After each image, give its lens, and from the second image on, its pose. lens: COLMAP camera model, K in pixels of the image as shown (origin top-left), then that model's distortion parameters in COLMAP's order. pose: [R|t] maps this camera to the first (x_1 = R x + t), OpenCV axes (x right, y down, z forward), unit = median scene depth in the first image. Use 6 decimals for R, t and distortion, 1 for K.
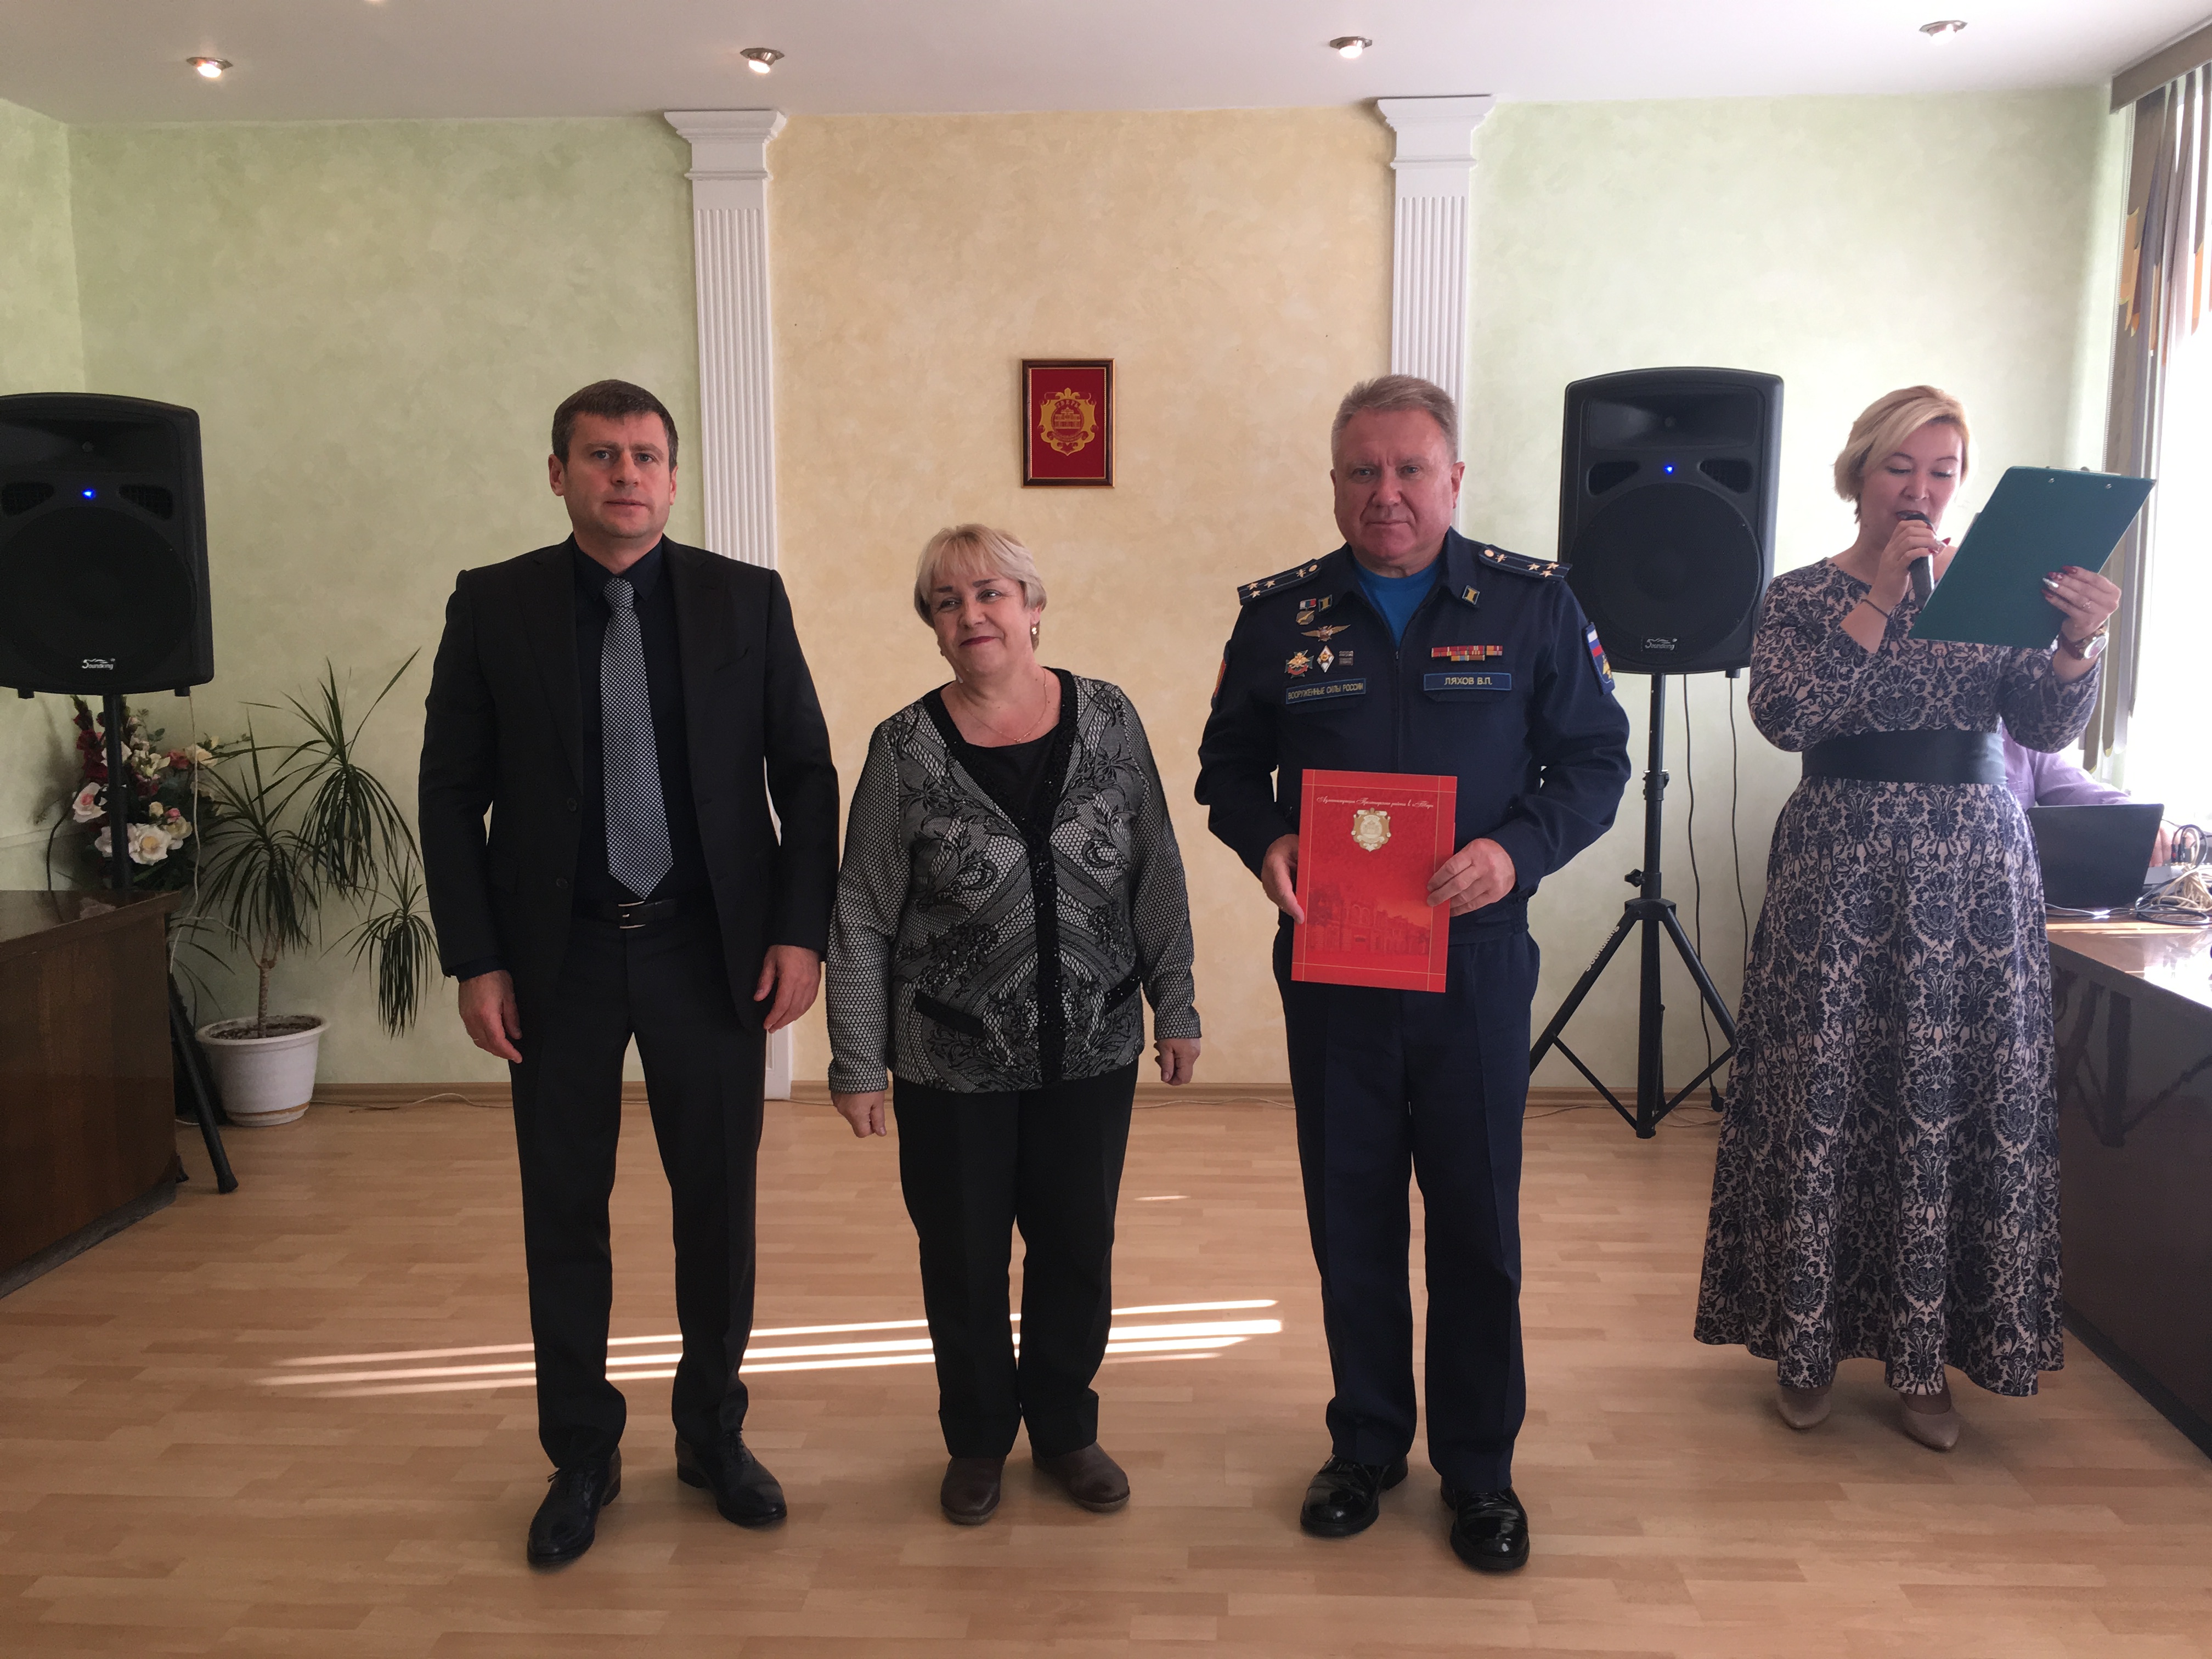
lens RADIAL K [[1880.3, 0, 1112.8], [0, 1880.3, 827.9], [0, 0, 1]] dist [0.083008, -0.110963]
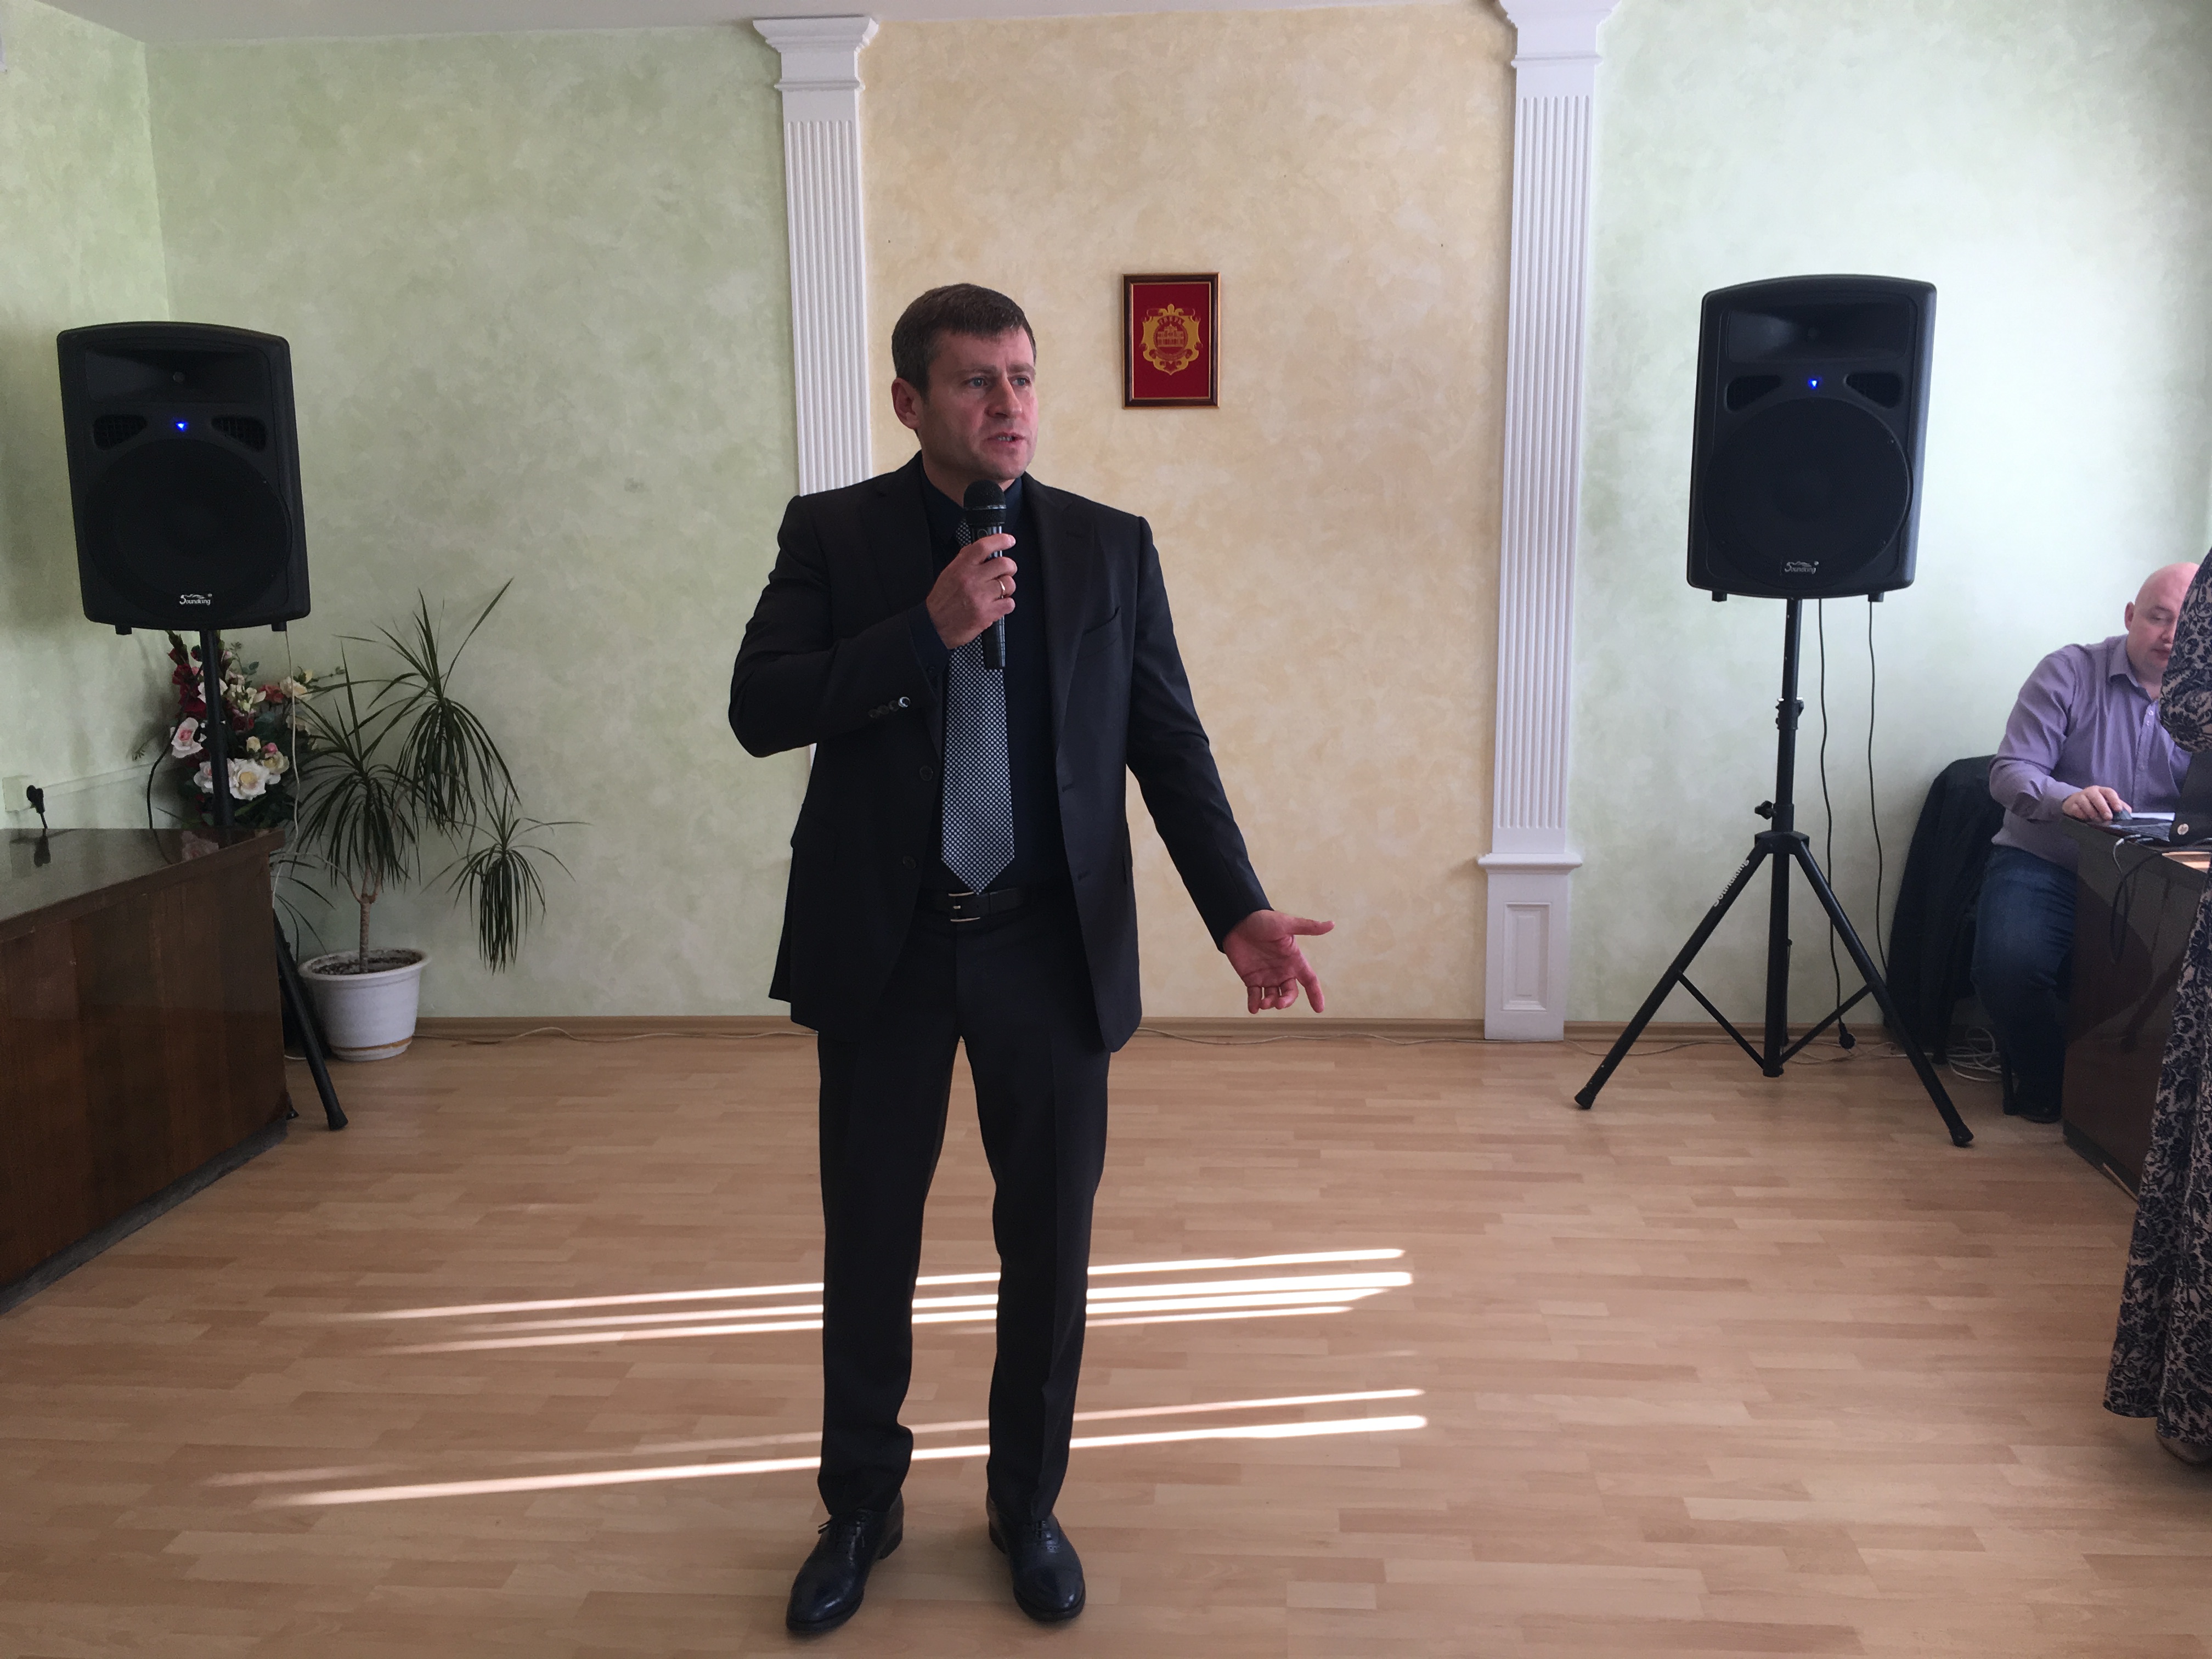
lens RADIAL K [[1880.3, 0, 1111.6], [0, 1880.3, 826.1], [0, 0, 1]] dist [0.083008, -0.110963]
pose [[0.999572, -0.003283, -0.029063, -0.027615], [0.004537, 0.999057, 0.043184, -0.008262], [0.028894, -0.043298, 0.998644, 0.022231]]
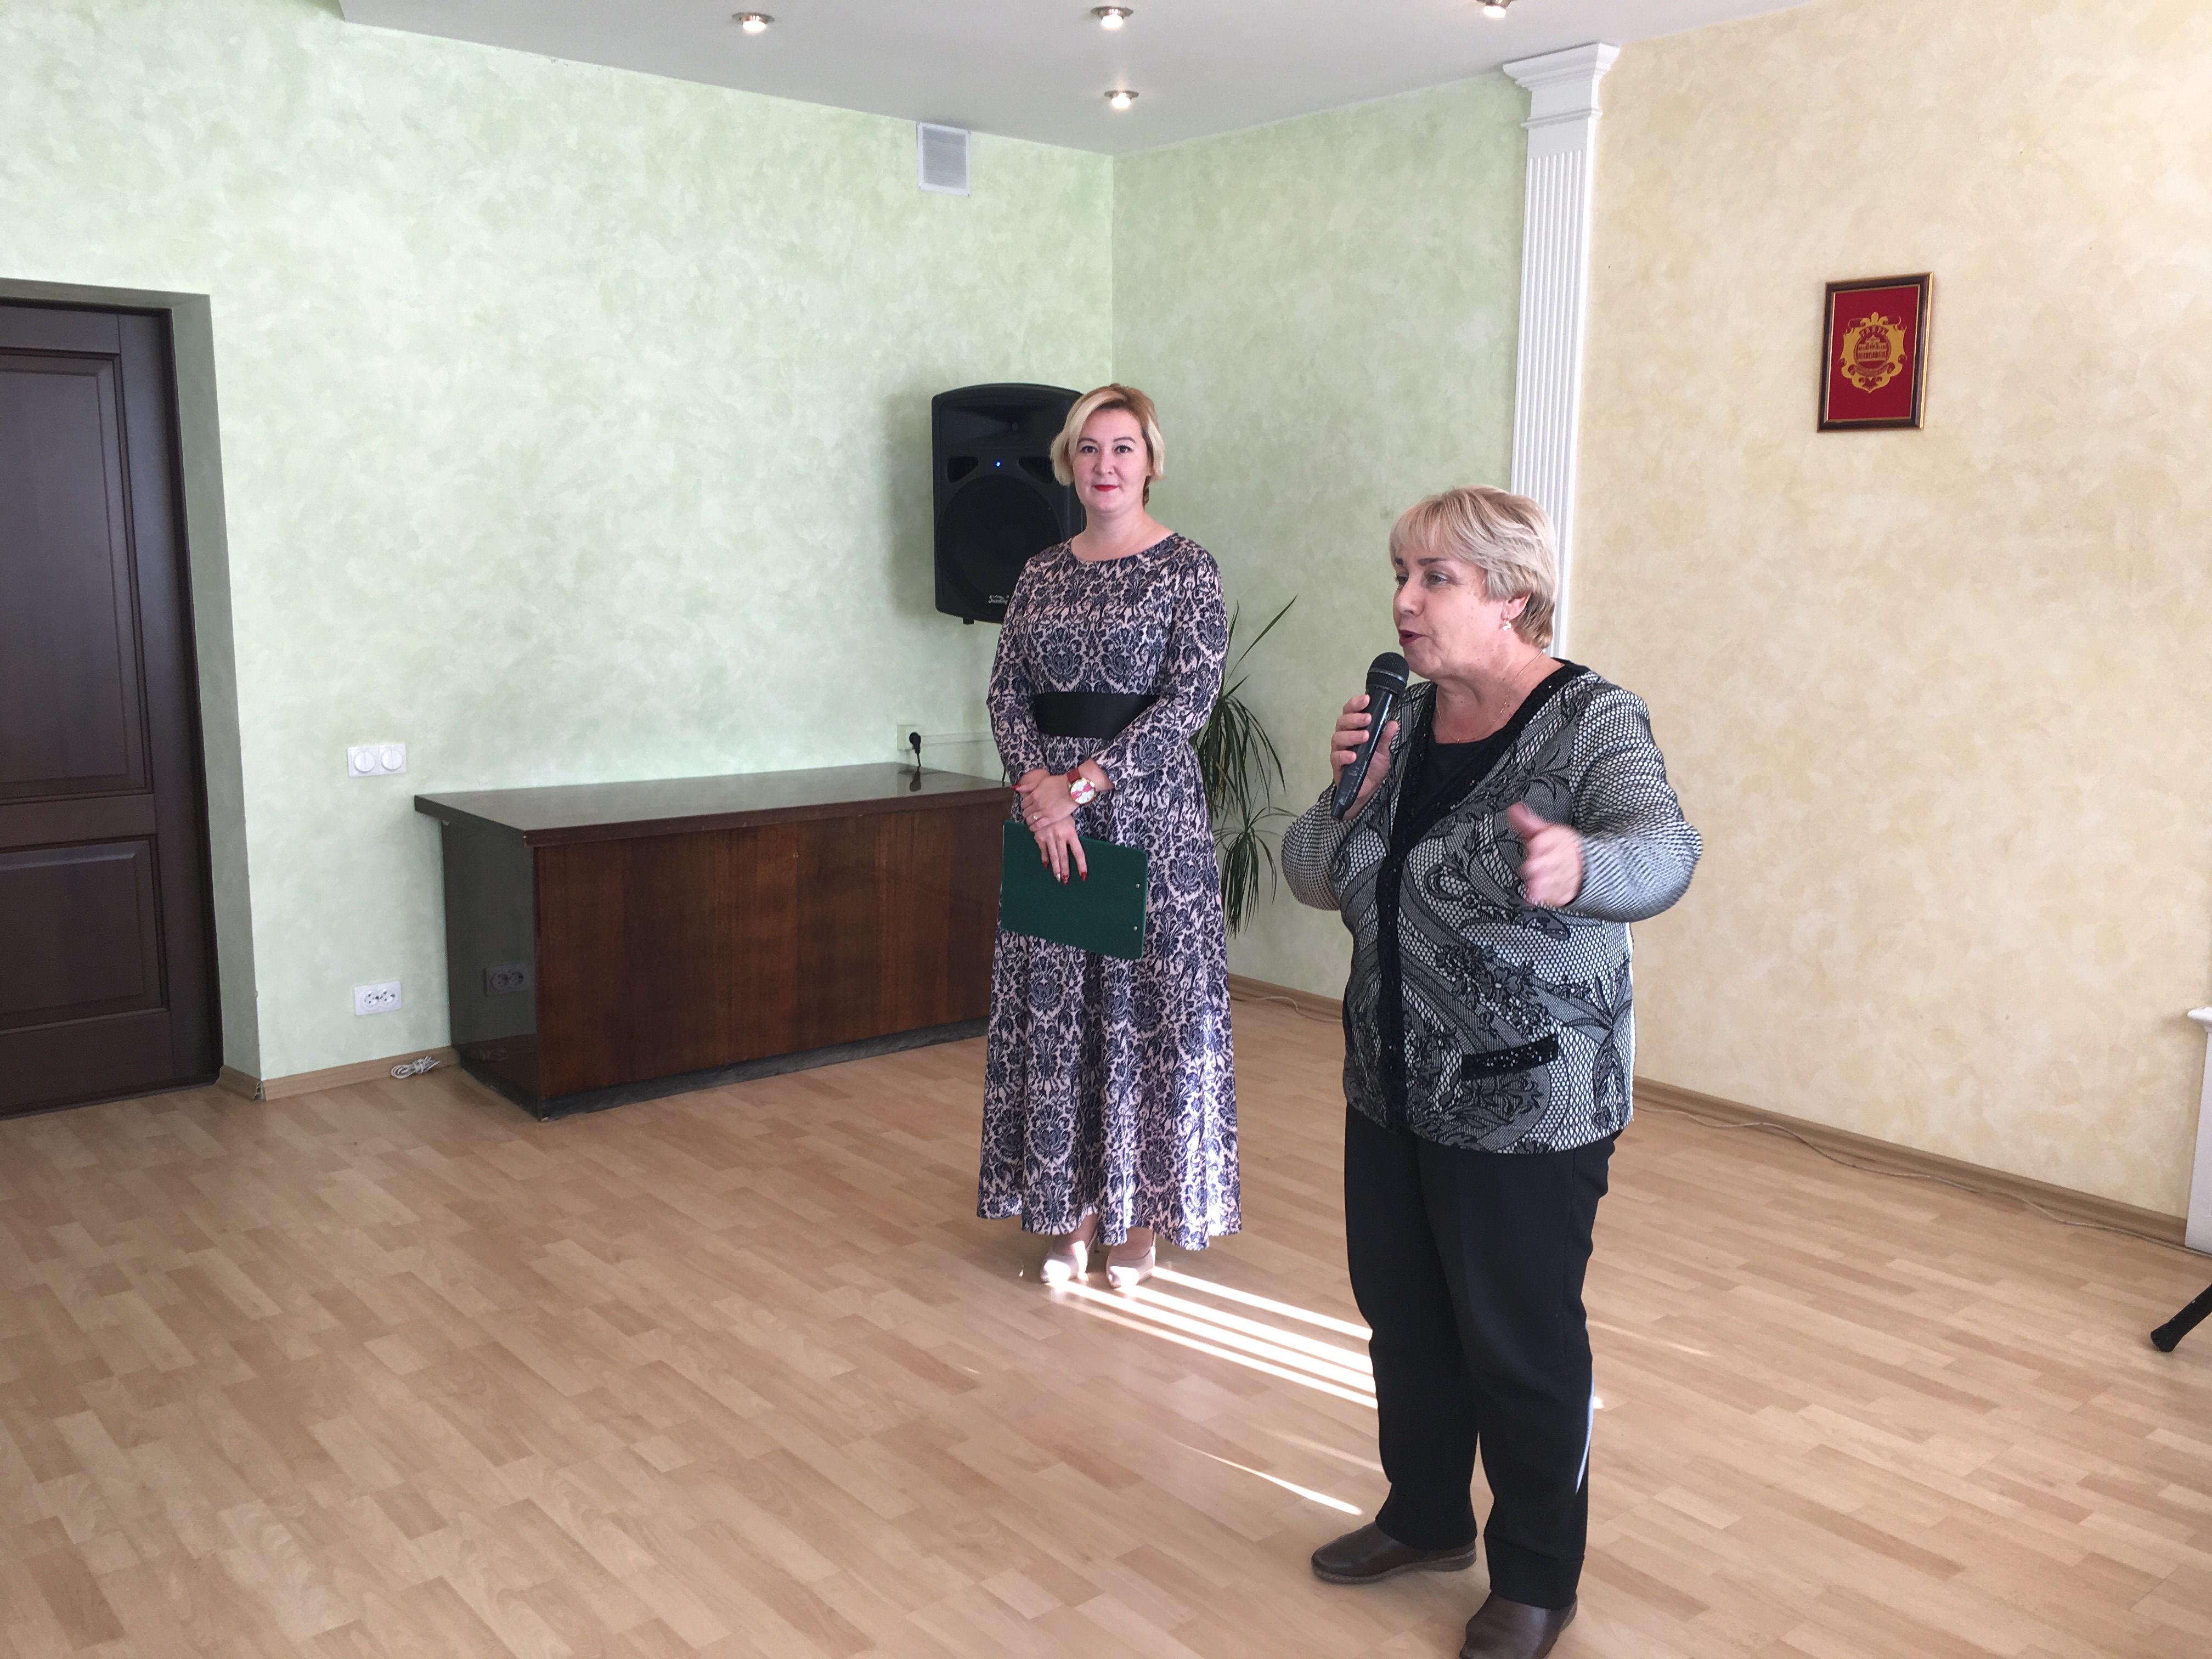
lens RADIAL K [[1880.3, 0, 1116.4], [0, 1880.3, 825.4], [0, 0, 1]] dist [0.083008, -0.110963]
pose [[0.687358, 0.124383, -0.715590, 0.391026], [-0.104080, 0.991927, 0.072442, -0.032500], [0.718823, 0.024685, 0.694754, 0.173506]]
